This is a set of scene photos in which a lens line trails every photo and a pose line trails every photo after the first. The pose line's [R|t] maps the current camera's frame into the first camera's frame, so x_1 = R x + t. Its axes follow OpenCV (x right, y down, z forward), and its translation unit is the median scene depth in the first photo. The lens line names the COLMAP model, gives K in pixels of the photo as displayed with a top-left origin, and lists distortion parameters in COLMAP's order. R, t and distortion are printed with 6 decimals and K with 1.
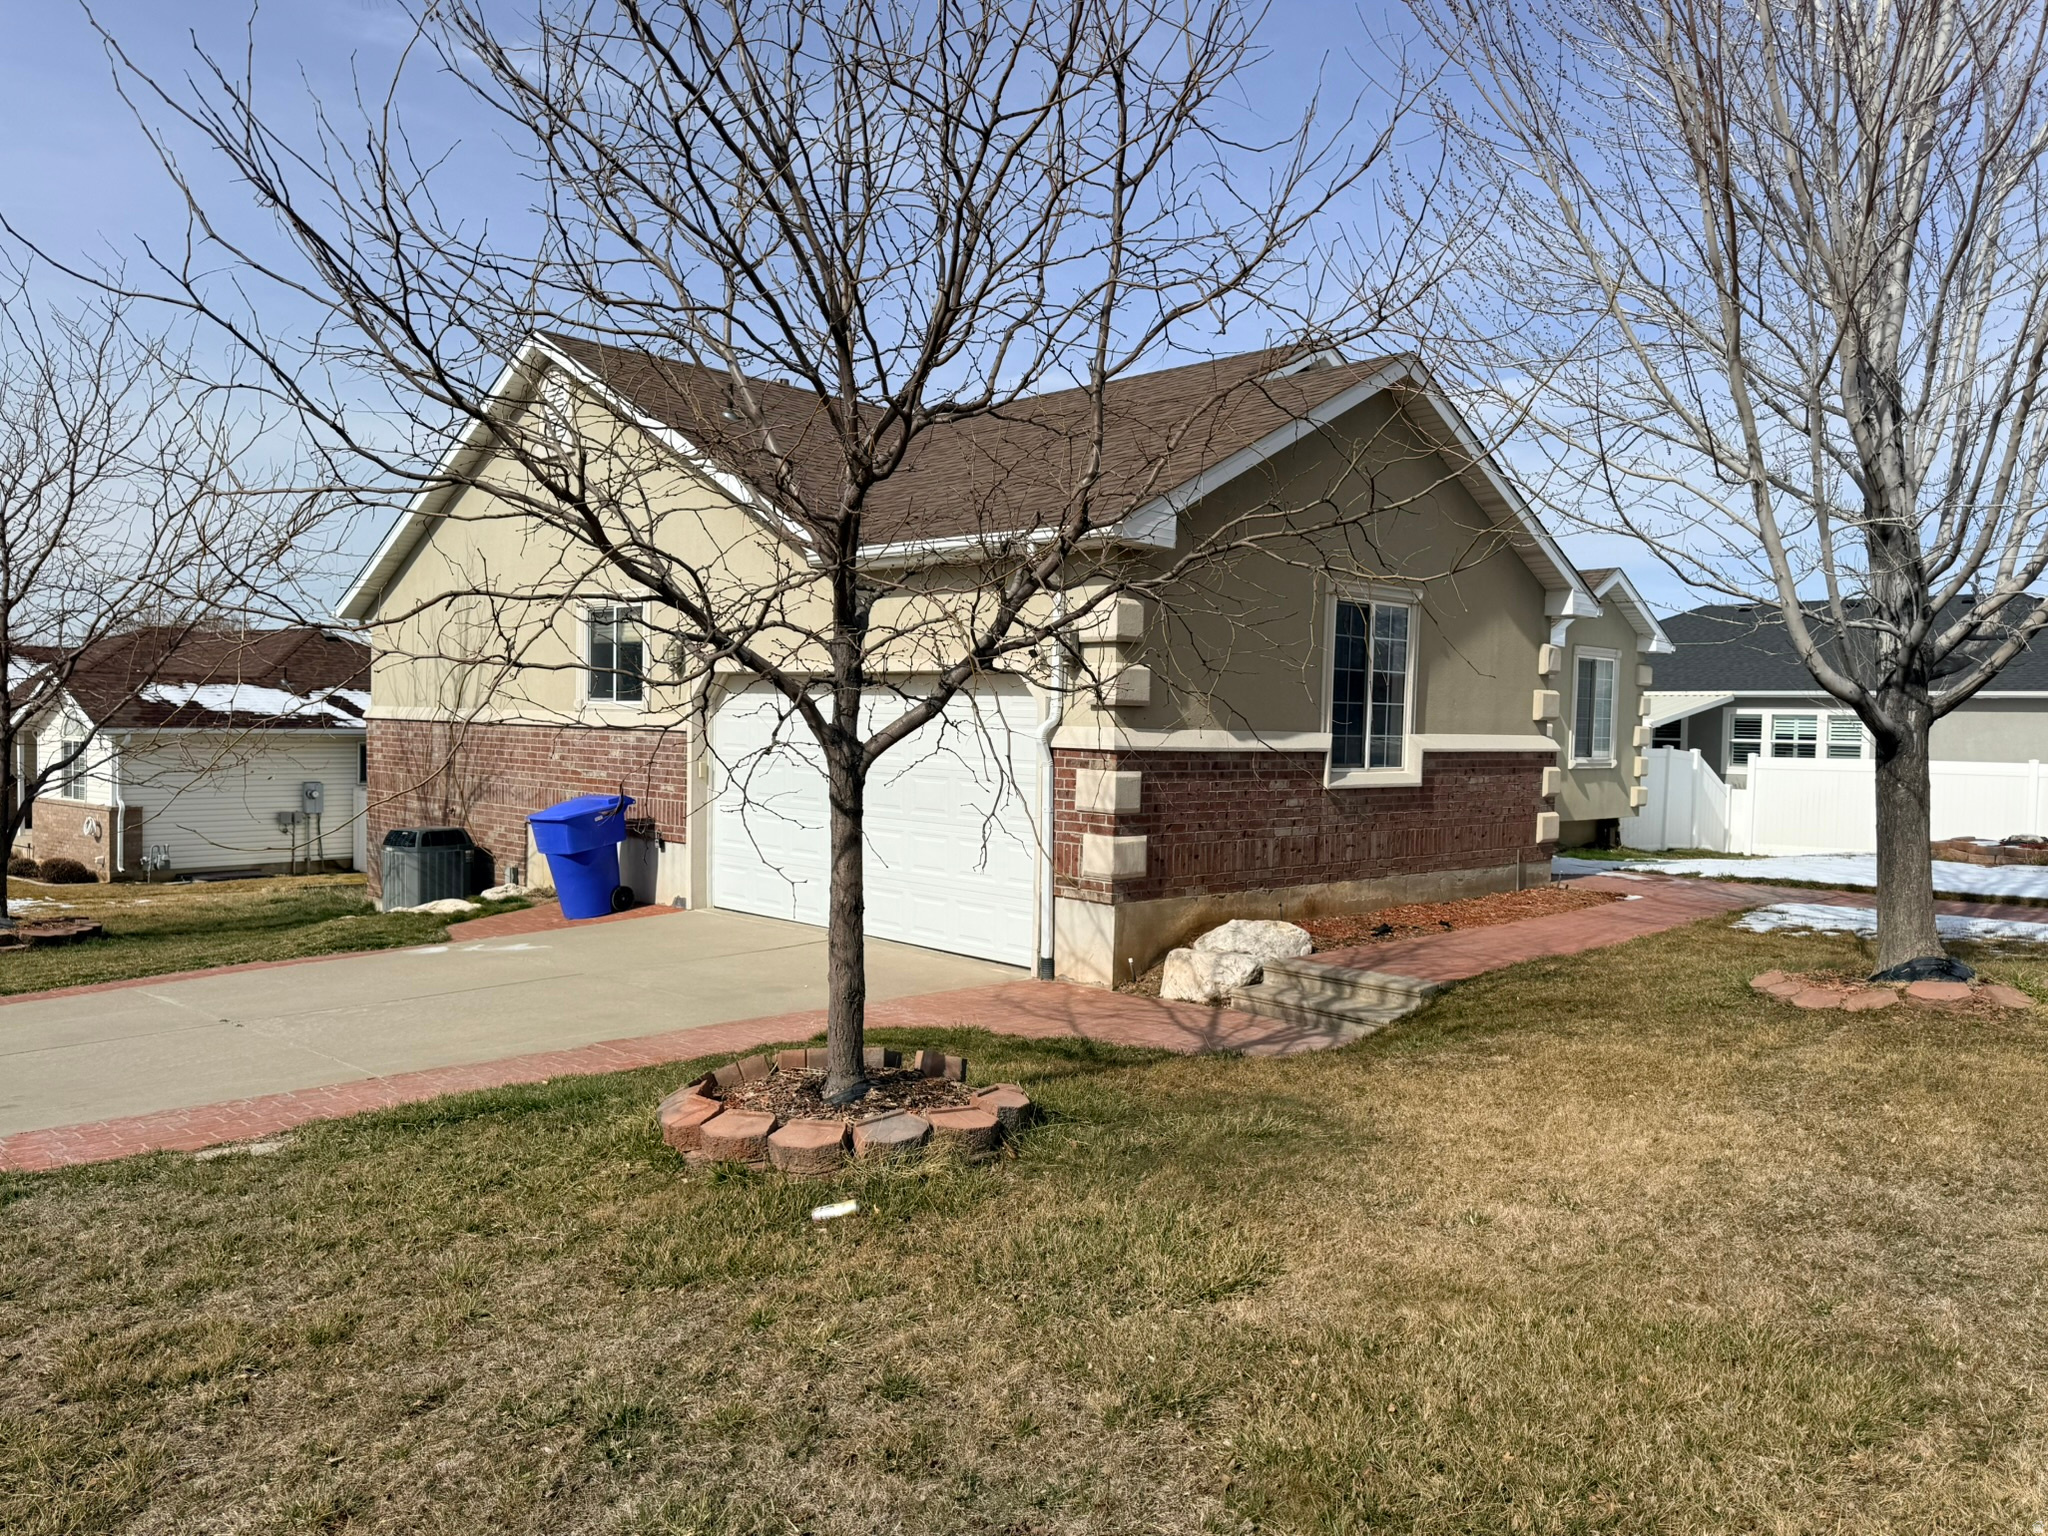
lens RADIAL K [[1444.9, 0, 1024.0], [0, 1444.9, 768.0], [0, 0, 1]] dist [0.058334, -0.000276]
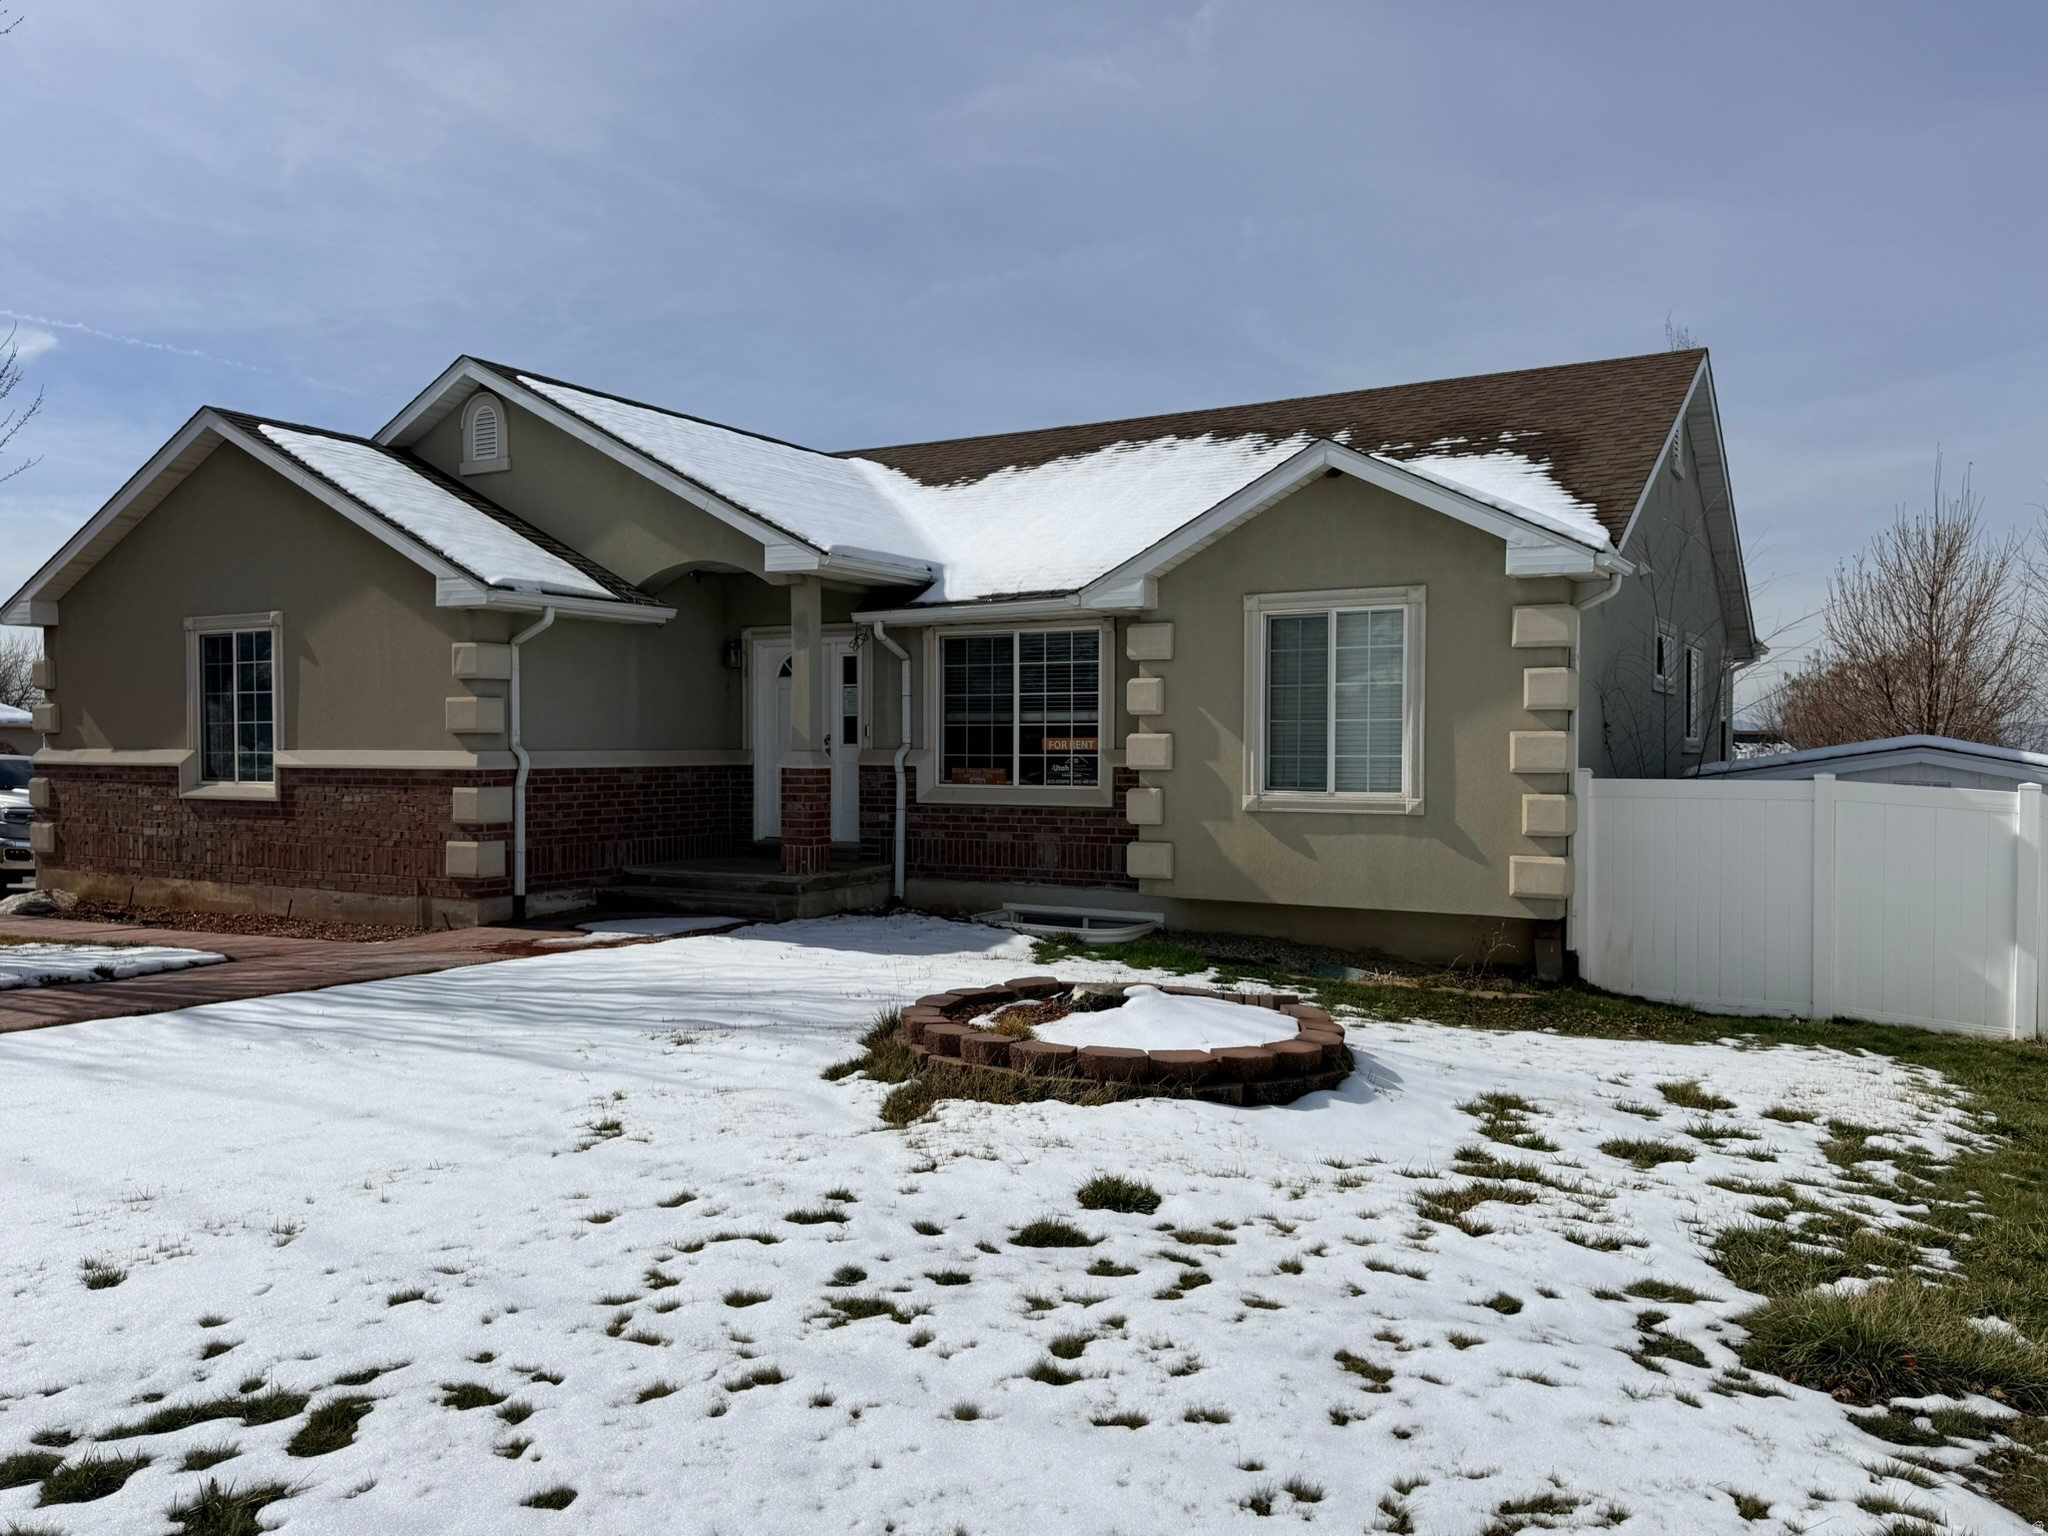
lens RADIAL K [[1534.3, 0, 1024.0], [0, 1534.3, 768.0], [0, 0, 1]] dist [0.088779, -0.141708]
pose [[0.280809, -0.005073, -0.959750, 1.508341], [-0.024550, 0.999621, -0.012467, -0.010016], [0.959450, 0.027063, 0.280578, 1.227110]]
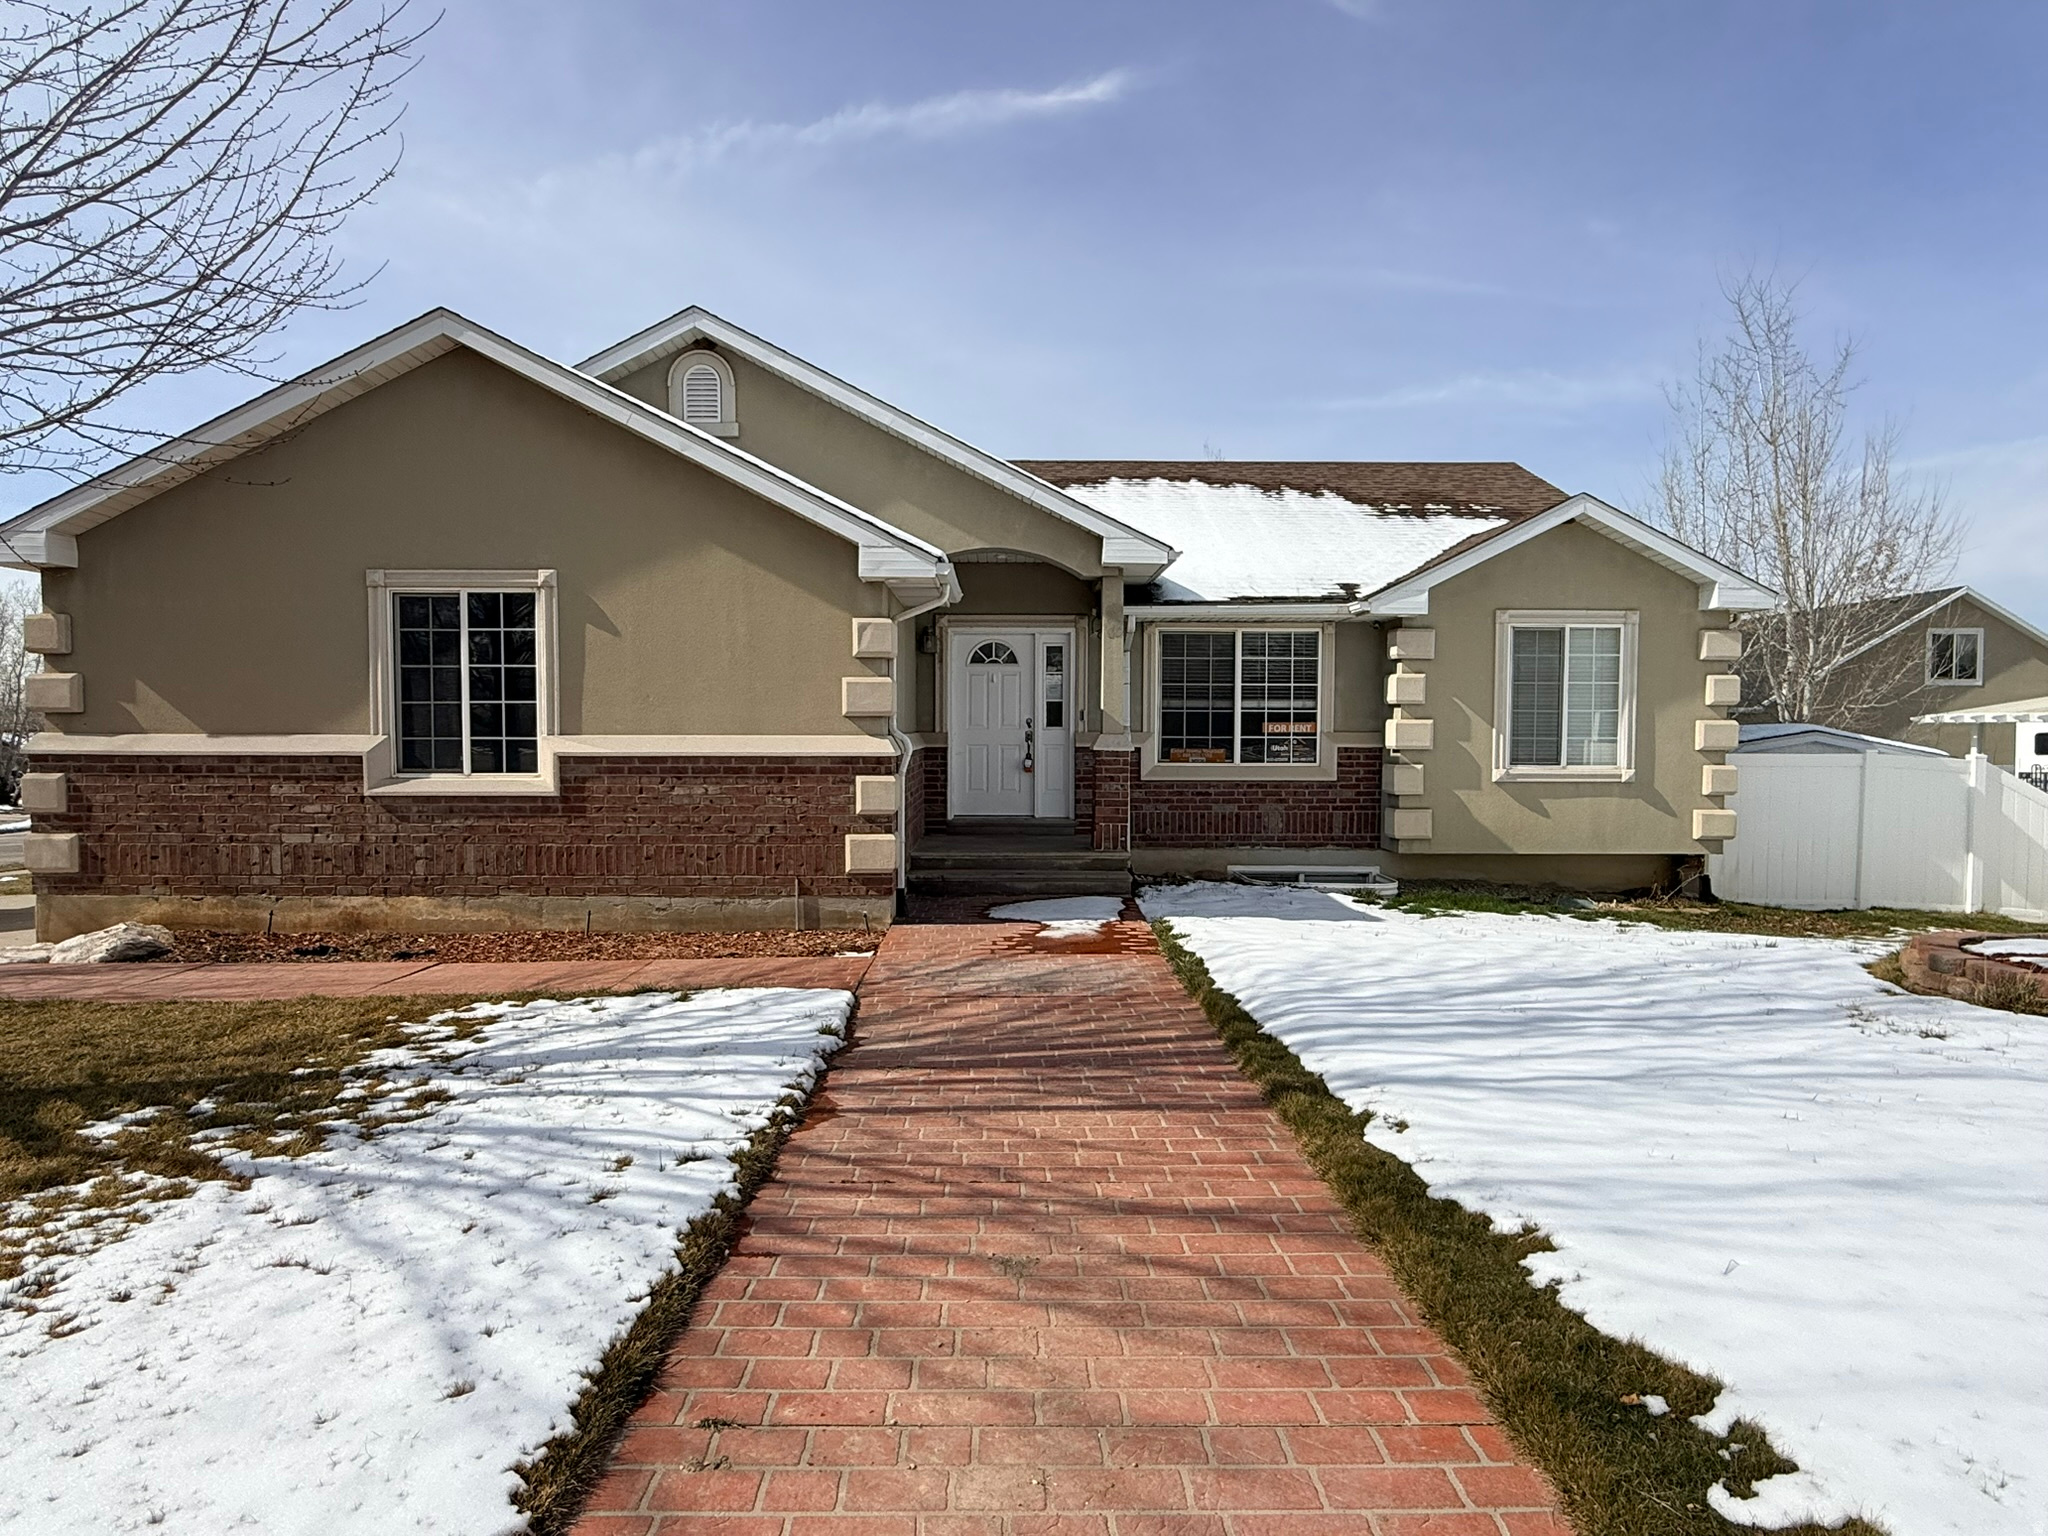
lens RADIAL K [[1146.2, 0, 1024.0], [0, 1146.2, 768.0], [0, 0, 1]] dist [-0.003233, 0.000042]
pose [[0.729912, 0.009007, -0.683481, 0.964478], [-0.009141, 0.999952, 0.003416, -0.008960], [0.683480, 0.003755, 0.729960, 0.710989]]
